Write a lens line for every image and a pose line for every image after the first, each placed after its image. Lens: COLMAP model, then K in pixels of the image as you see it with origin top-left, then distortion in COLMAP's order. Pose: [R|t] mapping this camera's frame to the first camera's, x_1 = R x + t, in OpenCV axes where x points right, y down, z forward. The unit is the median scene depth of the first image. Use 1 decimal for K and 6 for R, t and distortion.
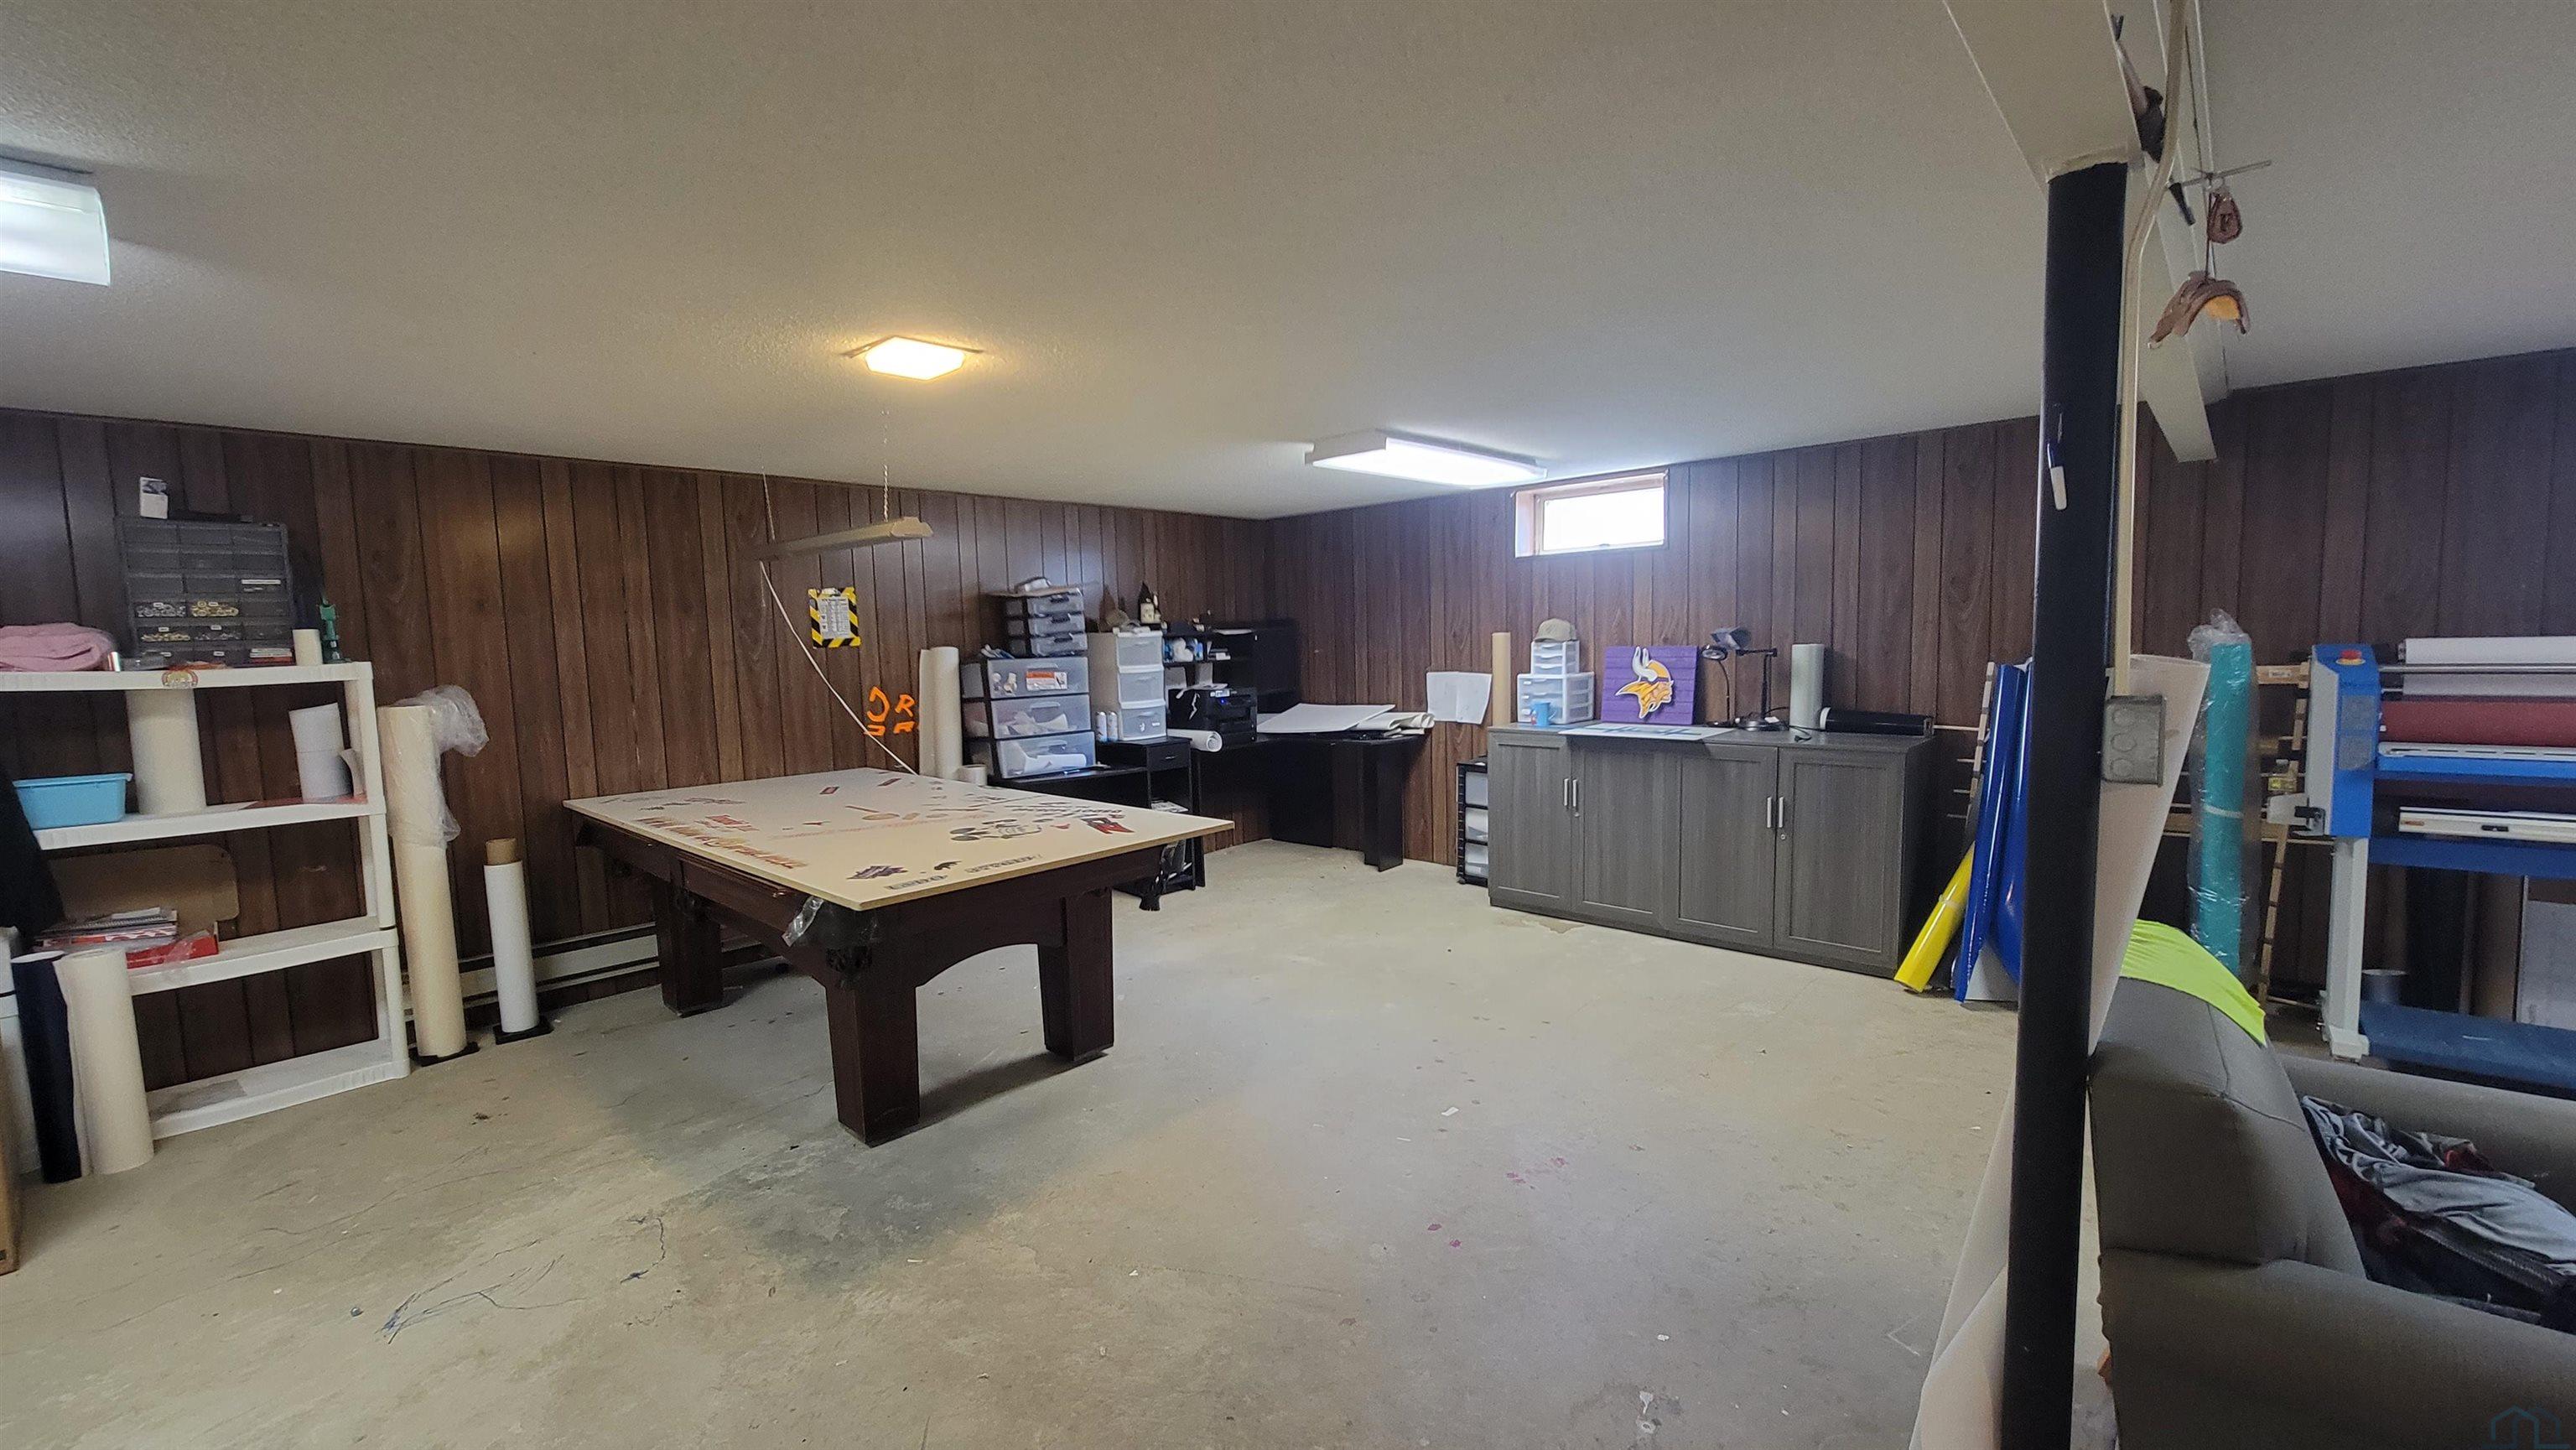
lens RADIAL K [[1049.2, 0, 1276.0], [0, 1049.2, 730.2], [0, 0, 1]] dist [0.001455, 0.000120]
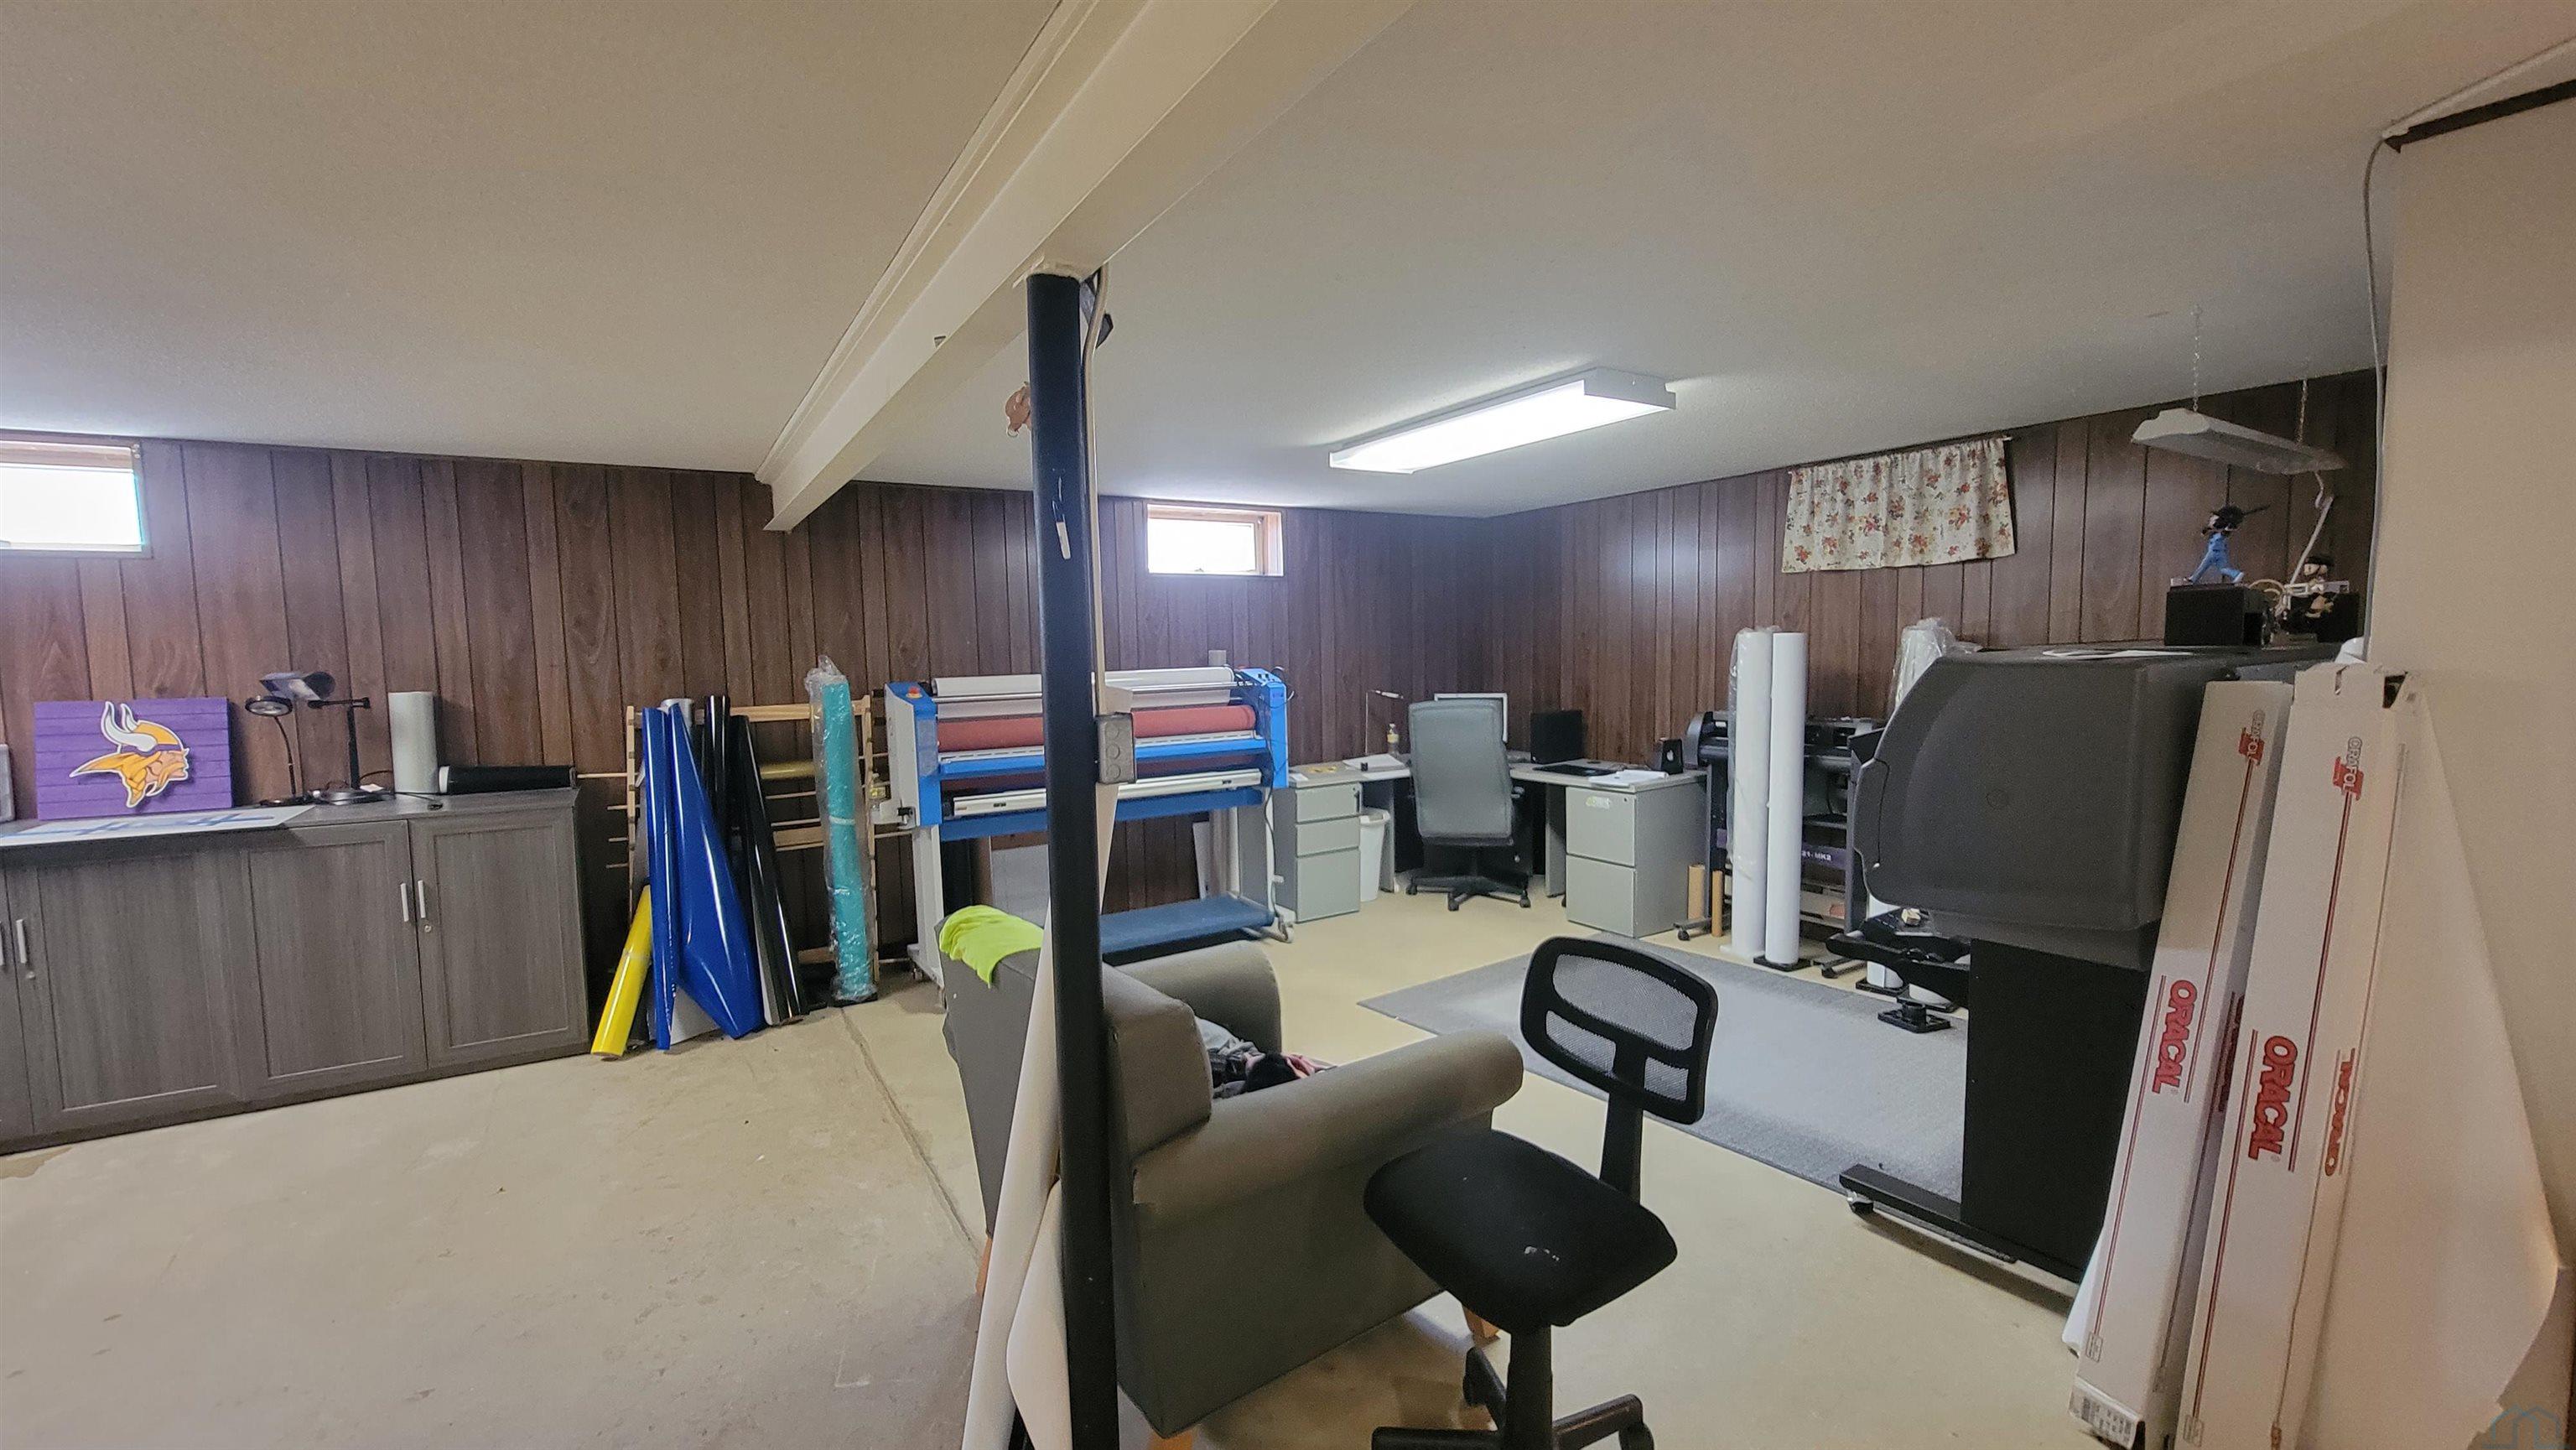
lens RADIAL K [[1049.2, 0, 1277.1], [0, 1049.2, 727.6], [0, 0, 1]] dist [0.001455, 0.000120]
pose [[0.291877, -0.050677, 0.955112, -0.085735], [0.097923, 0.994931, 0.022865, -0.006710], [-0.951430, 0.086854, 0.295360, 0.115354]]
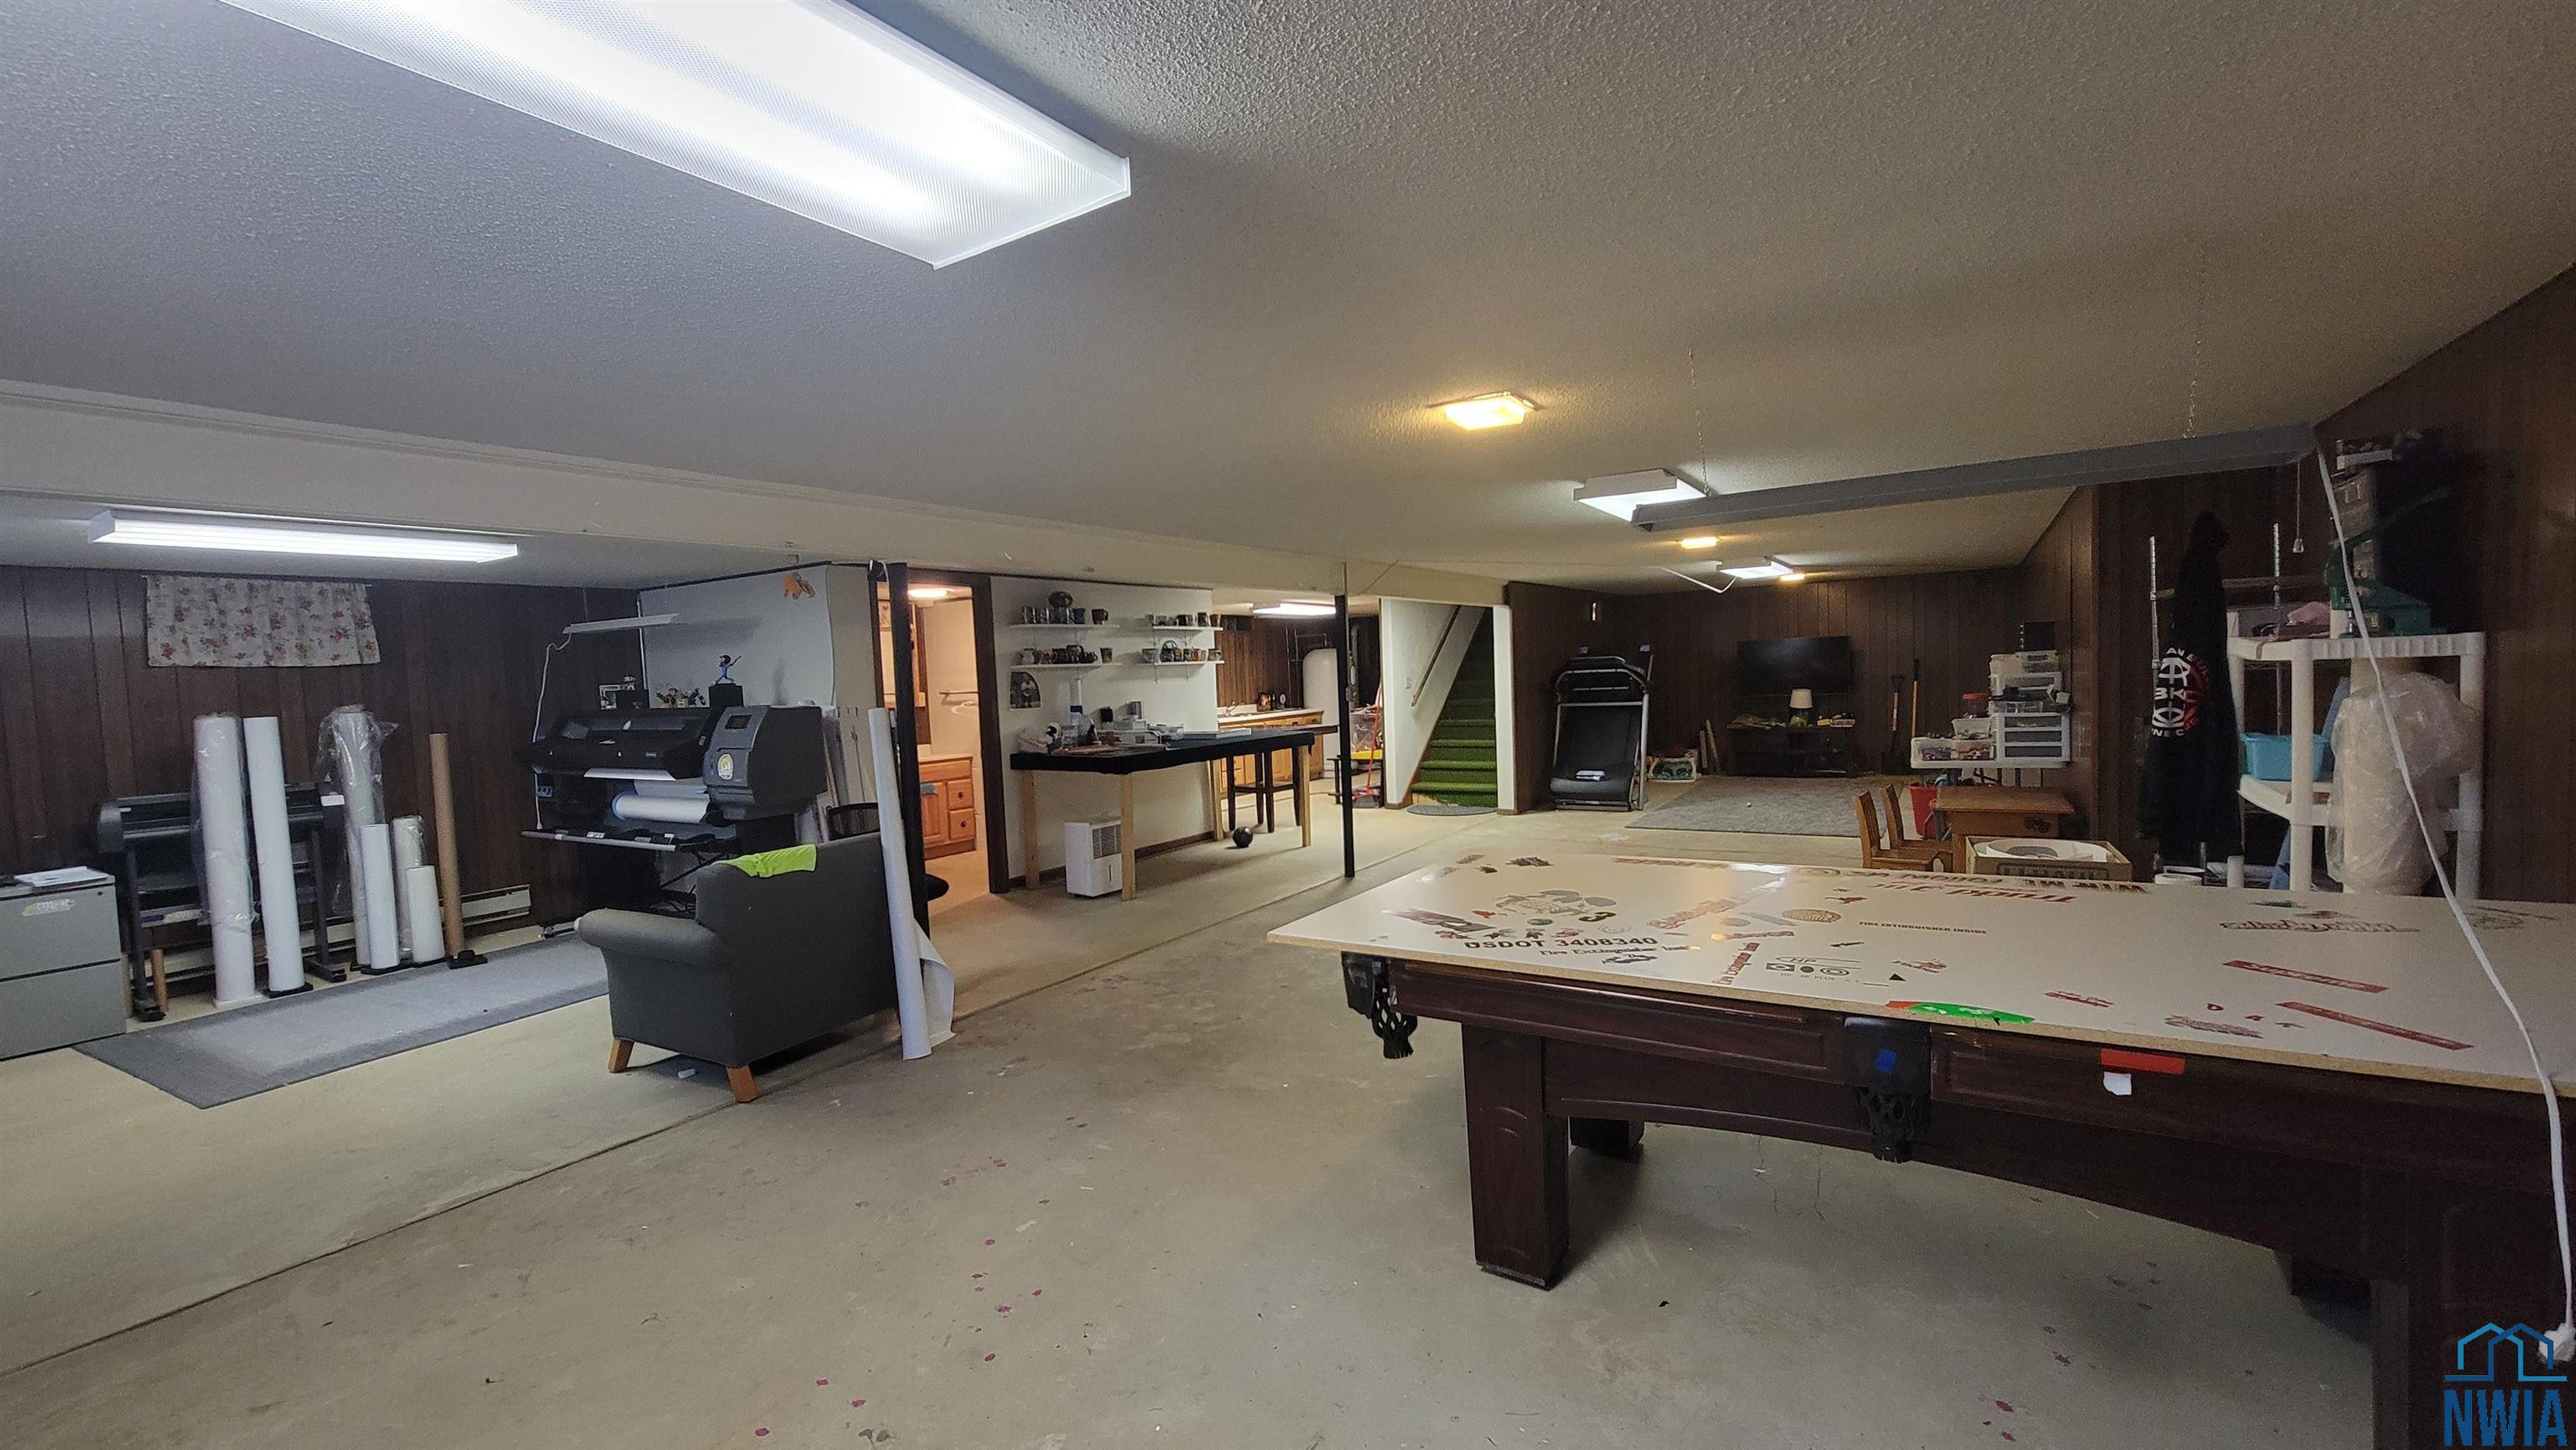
lens RADIAL K [[1049.2, 0, 1277.8], [0, 1049.2, 734.6], [0, 0, 1]] dist [0.001455, 0.000120]
pose [[-0.985582, 0.077498, -0.150404, 0.041146], [0.053988, 0.986511, 0.154538, -0.127246], [0.160351, 0.144190, -0.976472, 1.282419]]
